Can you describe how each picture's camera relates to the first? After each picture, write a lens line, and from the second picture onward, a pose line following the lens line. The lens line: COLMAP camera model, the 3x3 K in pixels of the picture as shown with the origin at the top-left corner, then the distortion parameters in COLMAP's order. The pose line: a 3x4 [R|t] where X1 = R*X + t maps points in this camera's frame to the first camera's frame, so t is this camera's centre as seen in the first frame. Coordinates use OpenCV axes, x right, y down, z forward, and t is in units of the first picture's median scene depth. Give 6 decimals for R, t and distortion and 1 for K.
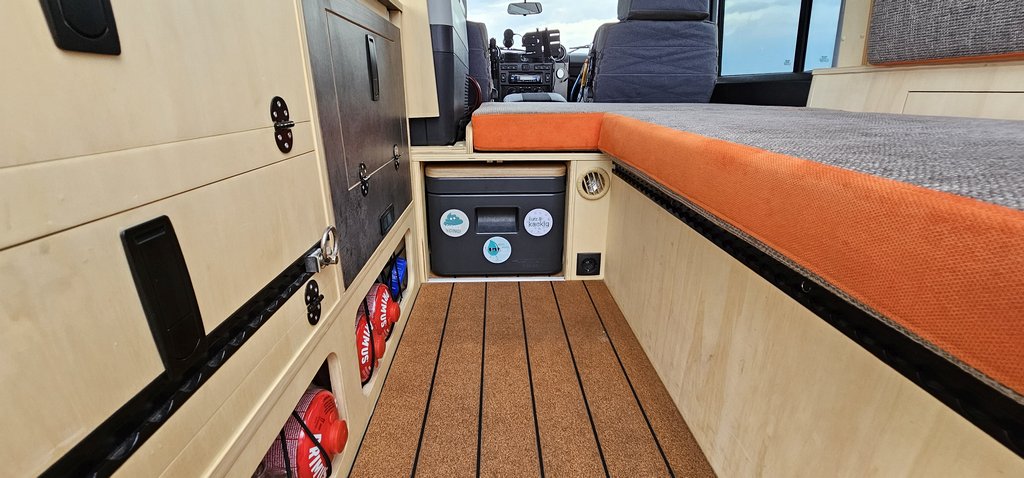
lens RADIAL K [[418.8, 0, 512.6], [0, 418.8, 242.0], [0, 0, 1]] dist [-0.005451, 0.002766]
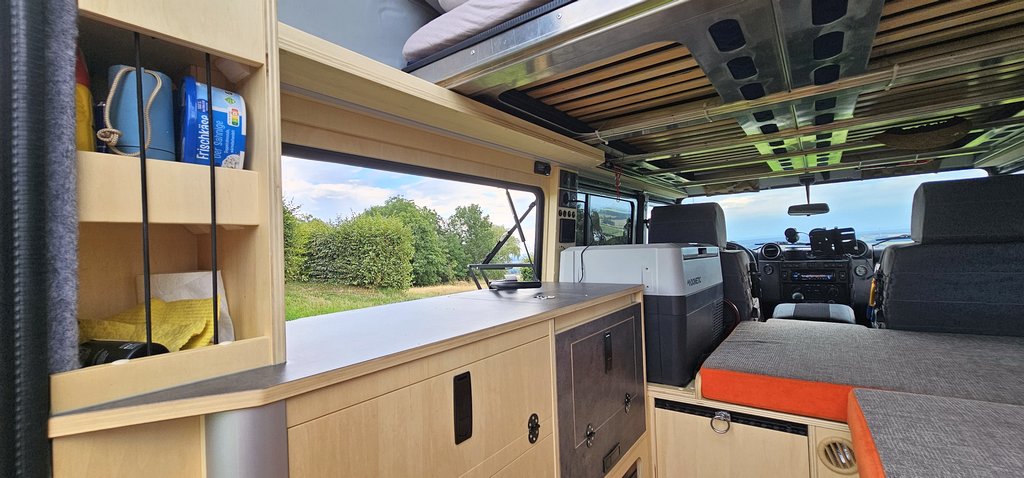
lens RADIAL K [[418.8, 0, 509.6], [0, 418.8, 240.2], [0, 0, 1]] dist [-0.005451, 0.002766]
pose [[0.775830, -0.045657, -0.629288, 0.231207], [-0.172837, 0.943848, -0.281565, -0.204074], [0.606807, 0.327211, 0.724374, -0.279144]]
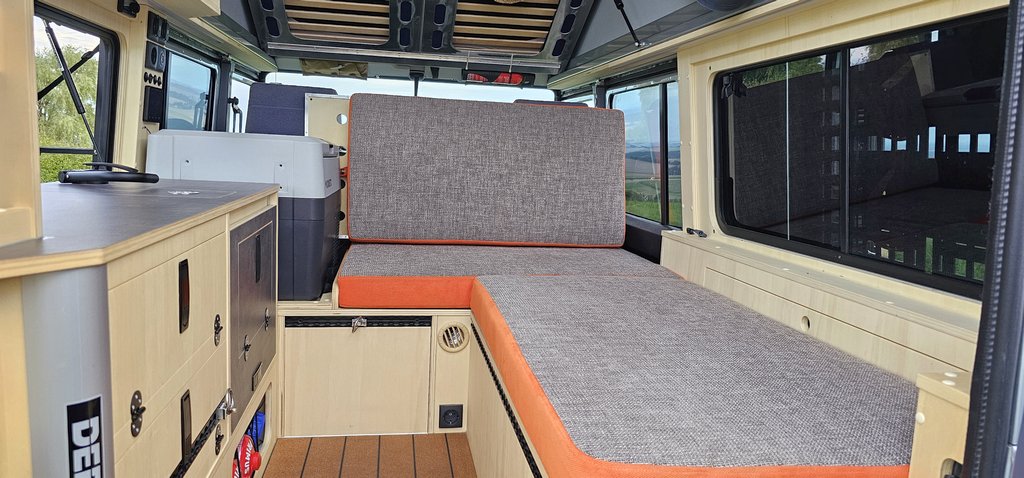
lens RADIAL K [[693.4, 0, 513.1], [0, 693.4, 243.6], [0, 0, 1]] dist [0.046723, -0.035892]
pose [[0.990642, 0.024618, 0.134247, 0.101094], [0.003152, 0.979209, -0.202829, -0.015127], [-0.136449, 0.201354, 0.969968, -0.780528]]
